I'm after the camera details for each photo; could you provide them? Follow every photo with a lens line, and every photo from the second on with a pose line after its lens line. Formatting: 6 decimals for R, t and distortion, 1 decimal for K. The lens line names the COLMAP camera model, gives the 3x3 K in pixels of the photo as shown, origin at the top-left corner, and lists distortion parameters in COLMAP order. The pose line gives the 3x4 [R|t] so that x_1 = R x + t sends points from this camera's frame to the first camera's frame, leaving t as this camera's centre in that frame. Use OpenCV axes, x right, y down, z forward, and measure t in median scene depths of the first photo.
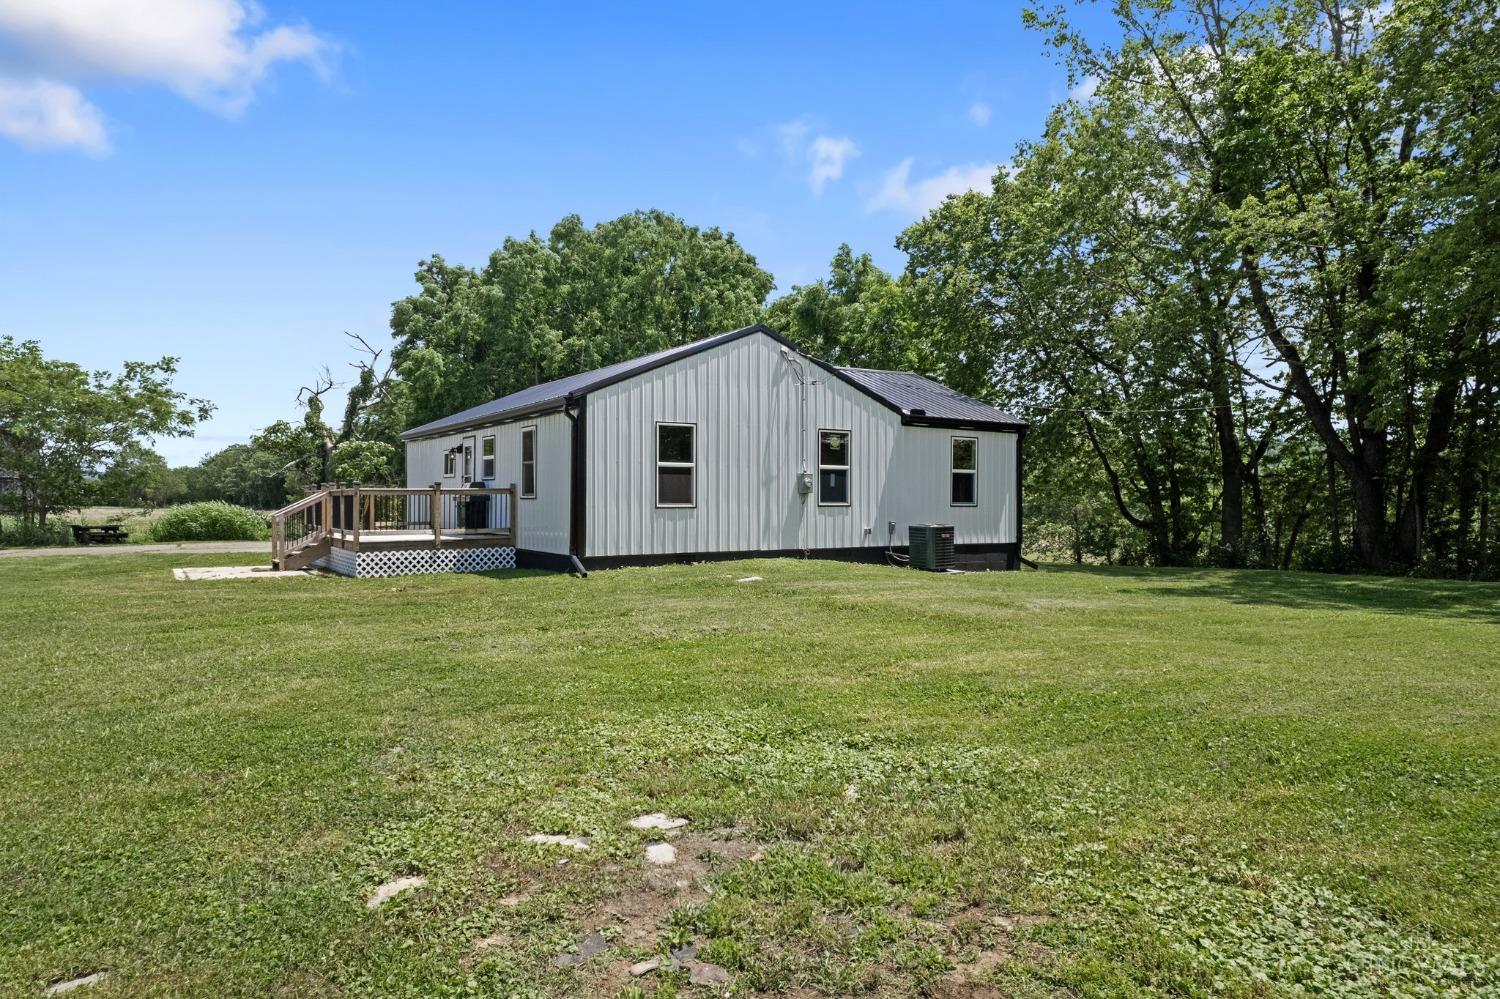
lens RADIAL K [[945.3, 0, 750.0], [0, 945.3, 499.5], [0, 0, 1]] dist [-0.025477, 0.004411]
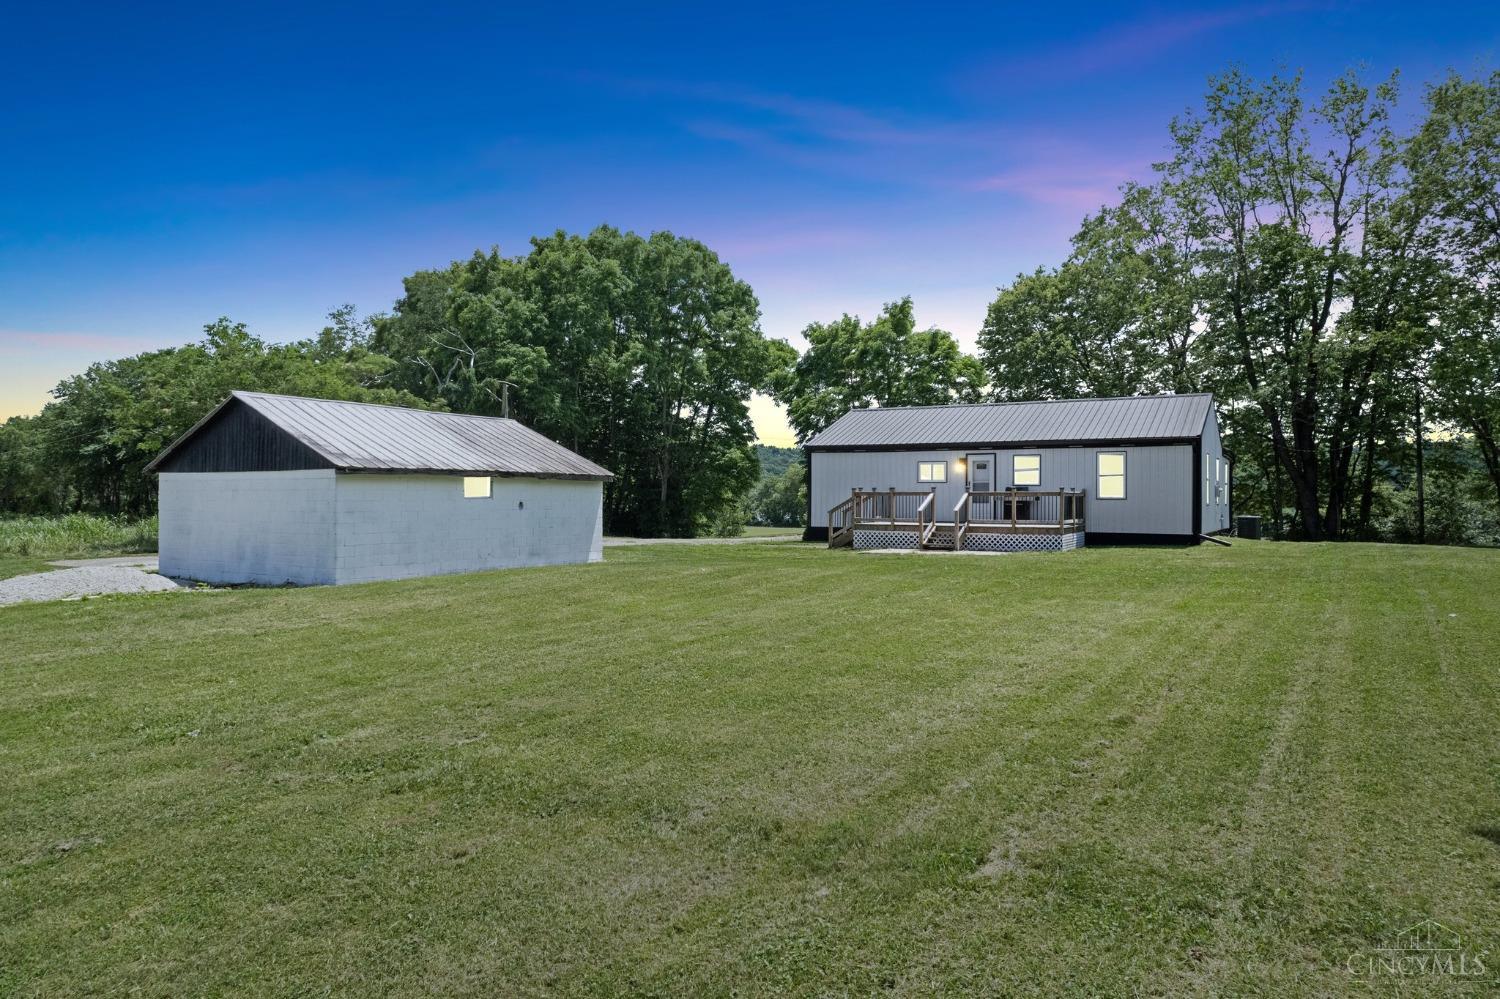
lens RADIAL K [[945.3, 0, 750.0], [0, 945.3, 499.5], [0, 0, 1]] dist [-0.025477, 0.004411]
pose [[0.917858, 0.005814, 0.396866, -1.356519], [-0.008912, 0.999943, 0.005962, -0.004432], [-0.396808, -0.009009, 0.917857, -0.150349]]
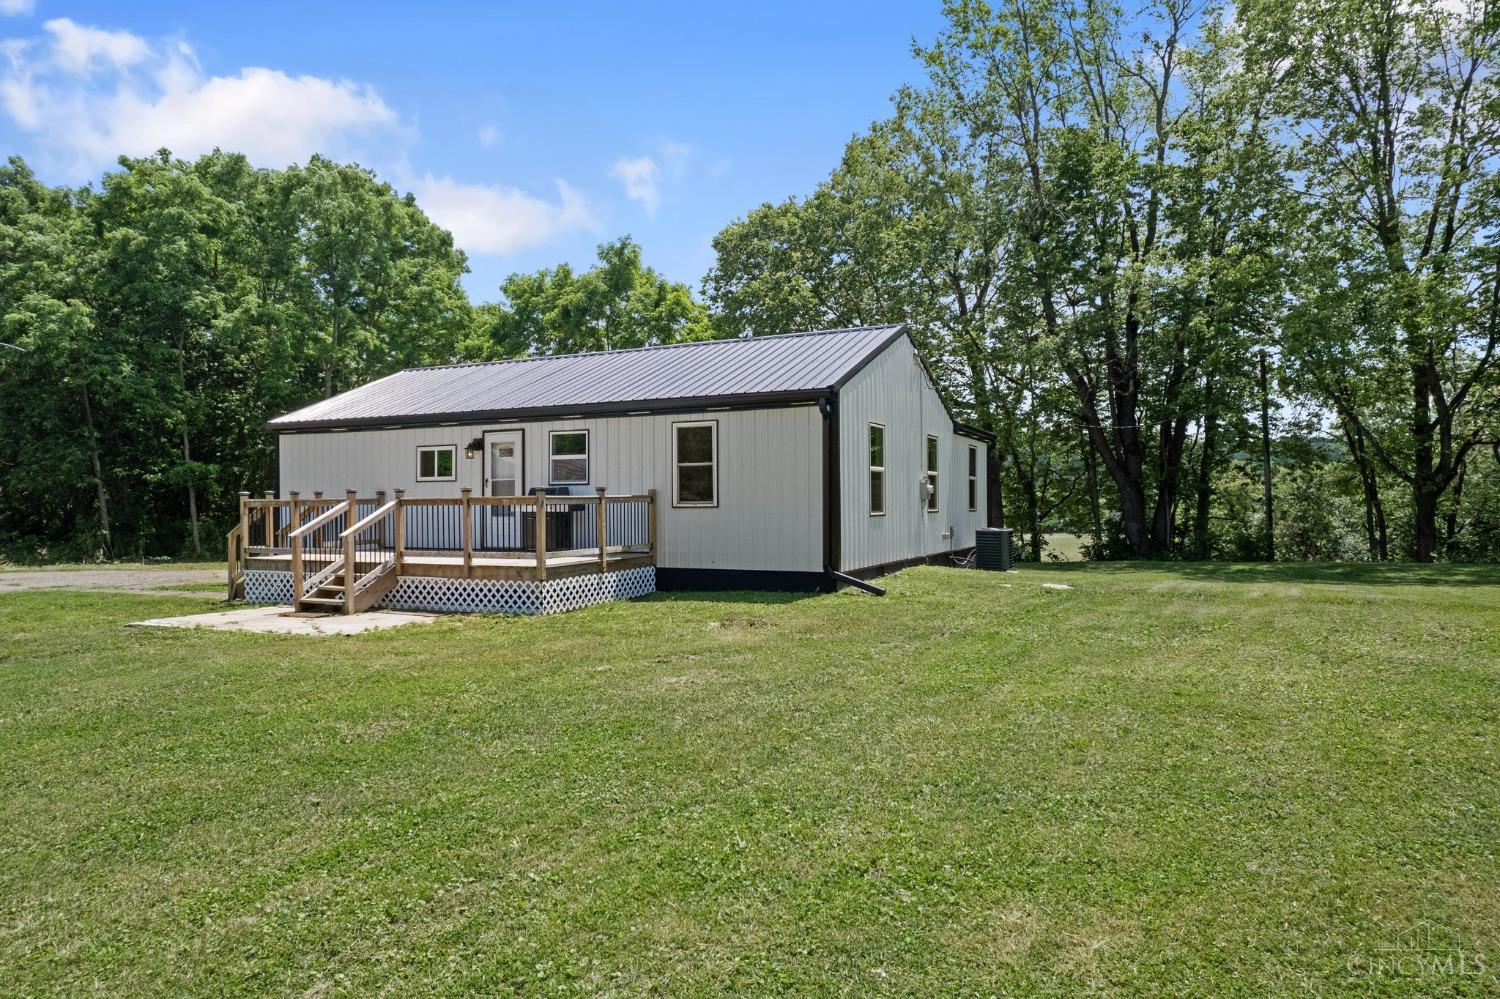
lens RADIAL K [[945.3, 0, 750.0], [0, 945.3, 499.5], [0, 0, 1]] dist [-0.025477, 0.004411]
pose [[0.877557, -0.005340, 0.479443, -0.597217], [0.003510, 0.999983, 0.004714, -0.011635], [-0.479460, -0.002454, 0.877560, 0.244073]]
